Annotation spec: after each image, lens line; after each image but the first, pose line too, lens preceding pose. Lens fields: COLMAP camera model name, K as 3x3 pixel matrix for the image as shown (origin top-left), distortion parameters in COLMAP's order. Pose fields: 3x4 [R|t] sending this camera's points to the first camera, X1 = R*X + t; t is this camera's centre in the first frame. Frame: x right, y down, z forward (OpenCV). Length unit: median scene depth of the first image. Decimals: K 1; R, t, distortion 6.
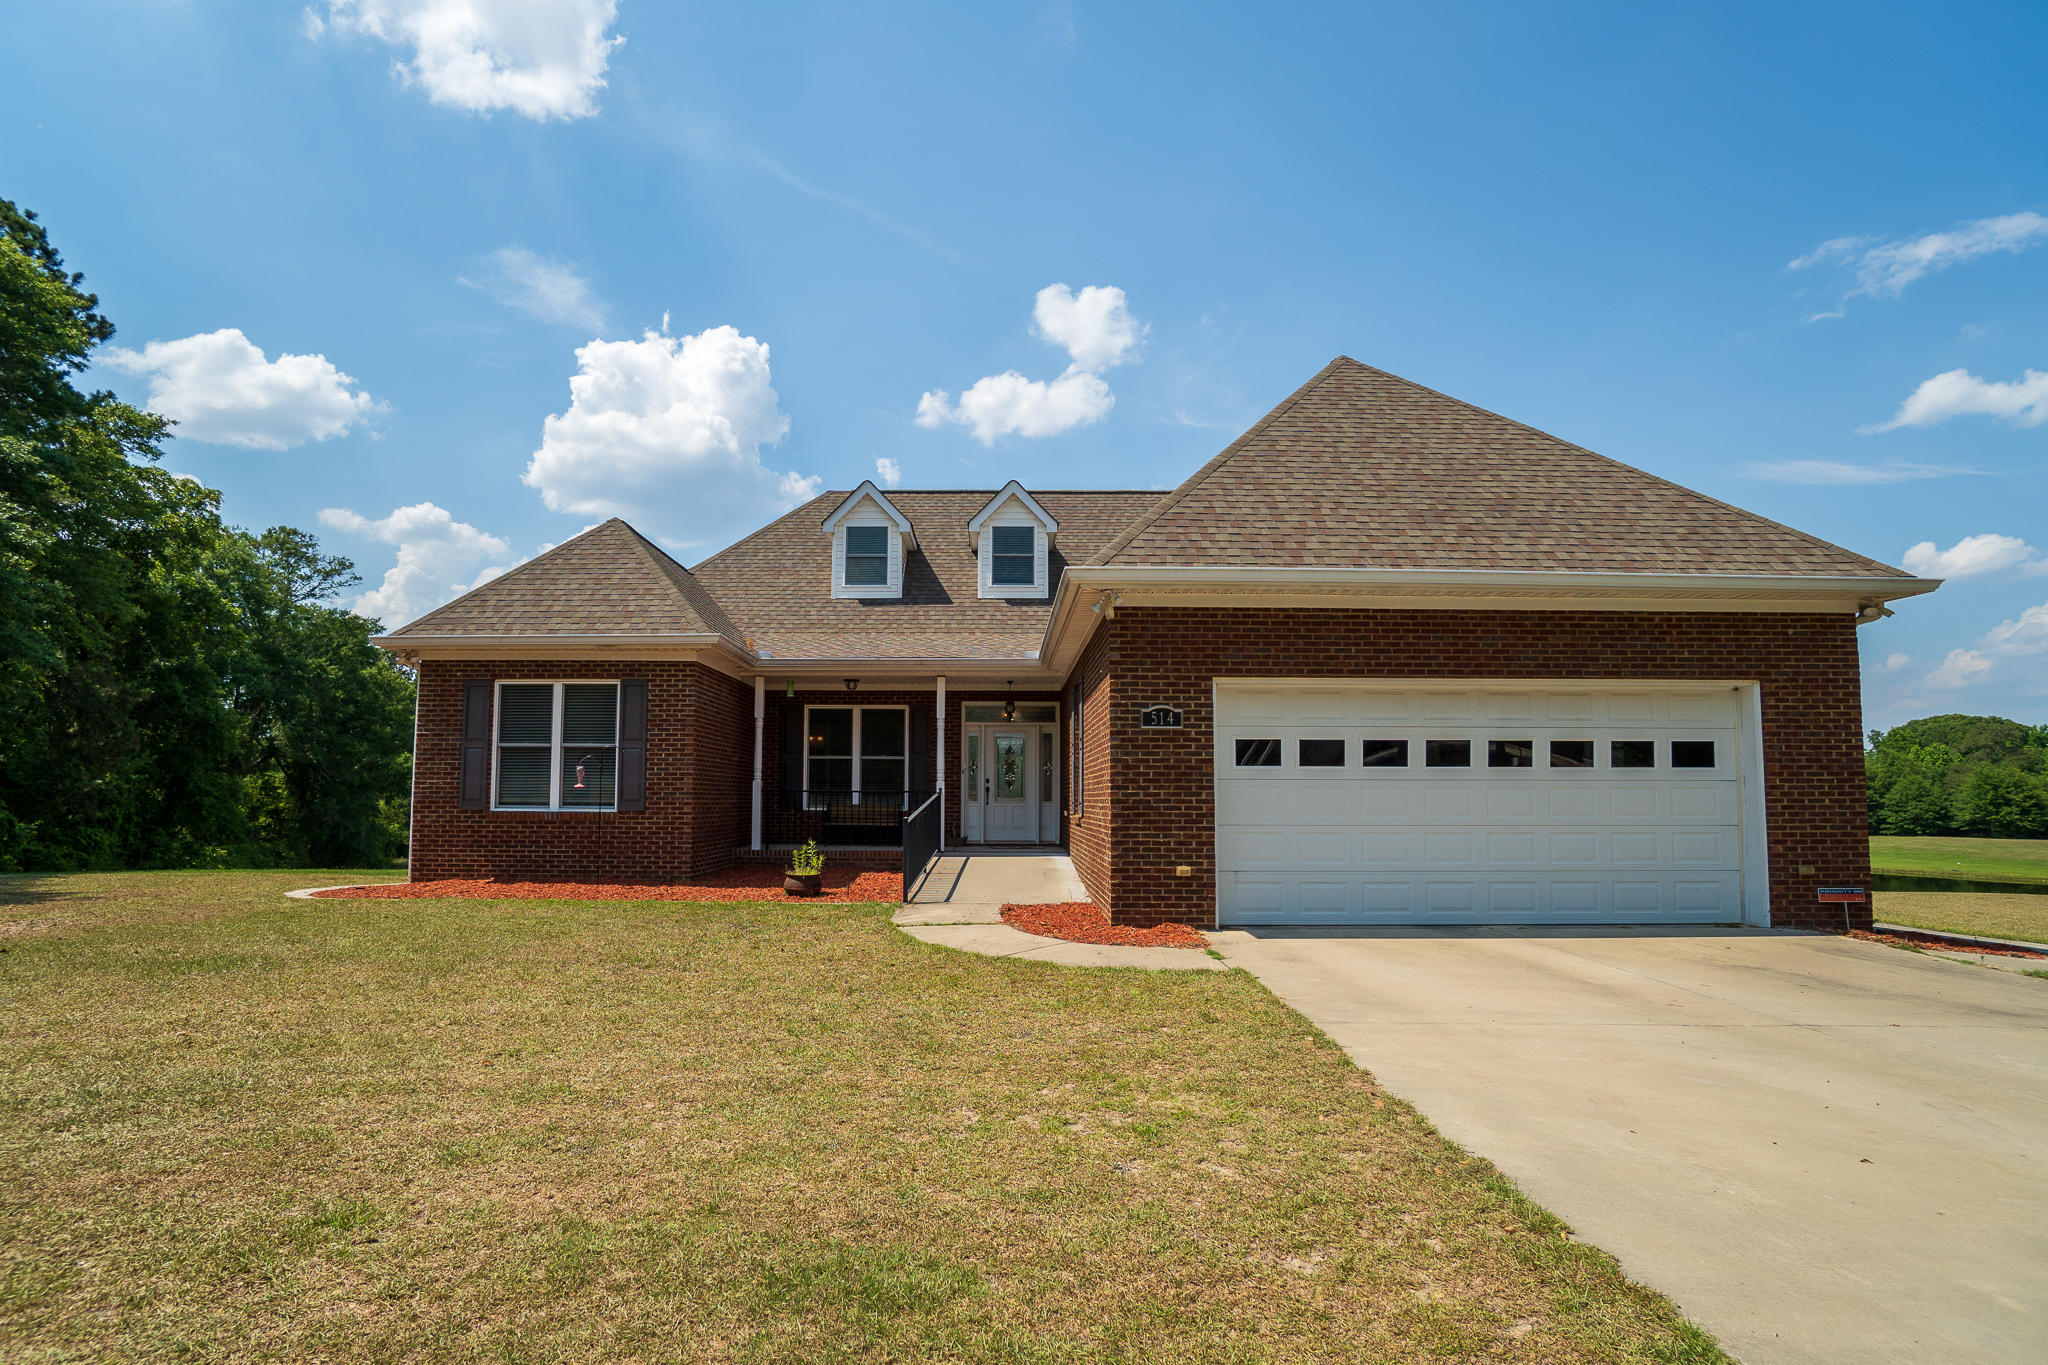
lens RADIAL K [[894.9, 0, 996.0], [0, 894.9, 673.0], [0, 0, 1]] dist [-0.063388, 0.020387]
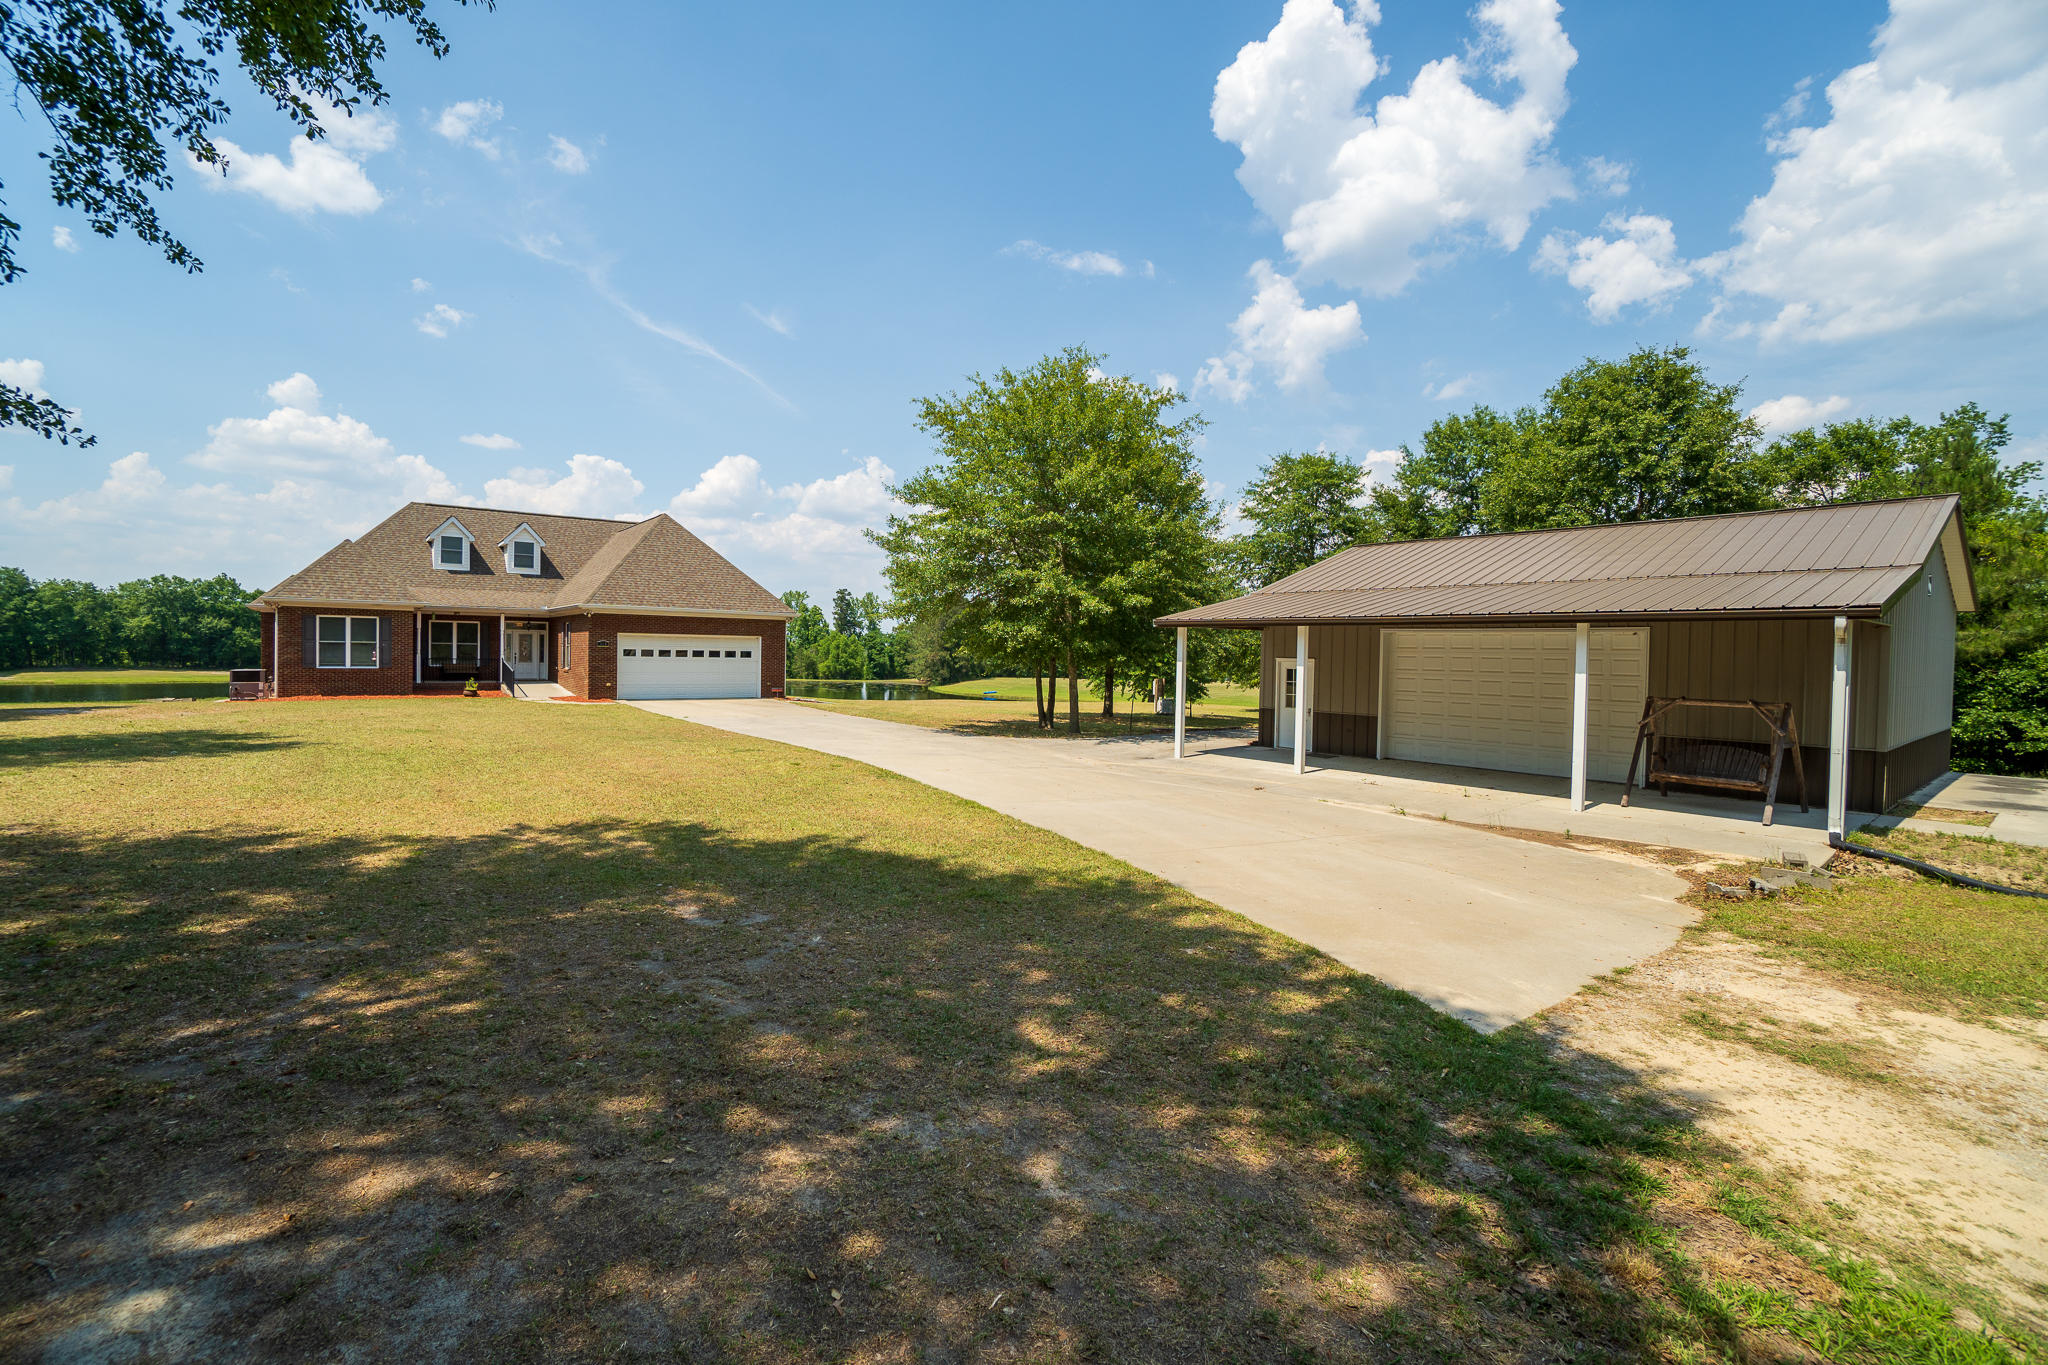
lens RADIAL K [[920.2, 0, 999.7], [0, 920.2, 667.1], [0, 0, 1]] dist [-0.065681, 0.023262]
pose [[0.781416, -0.000989, 0.624010, -0.638088], [-0.103476, 0.985949, 0.131141, -0.374634], [-0.615372, -0.167046, 0.770333, -2.119597]]
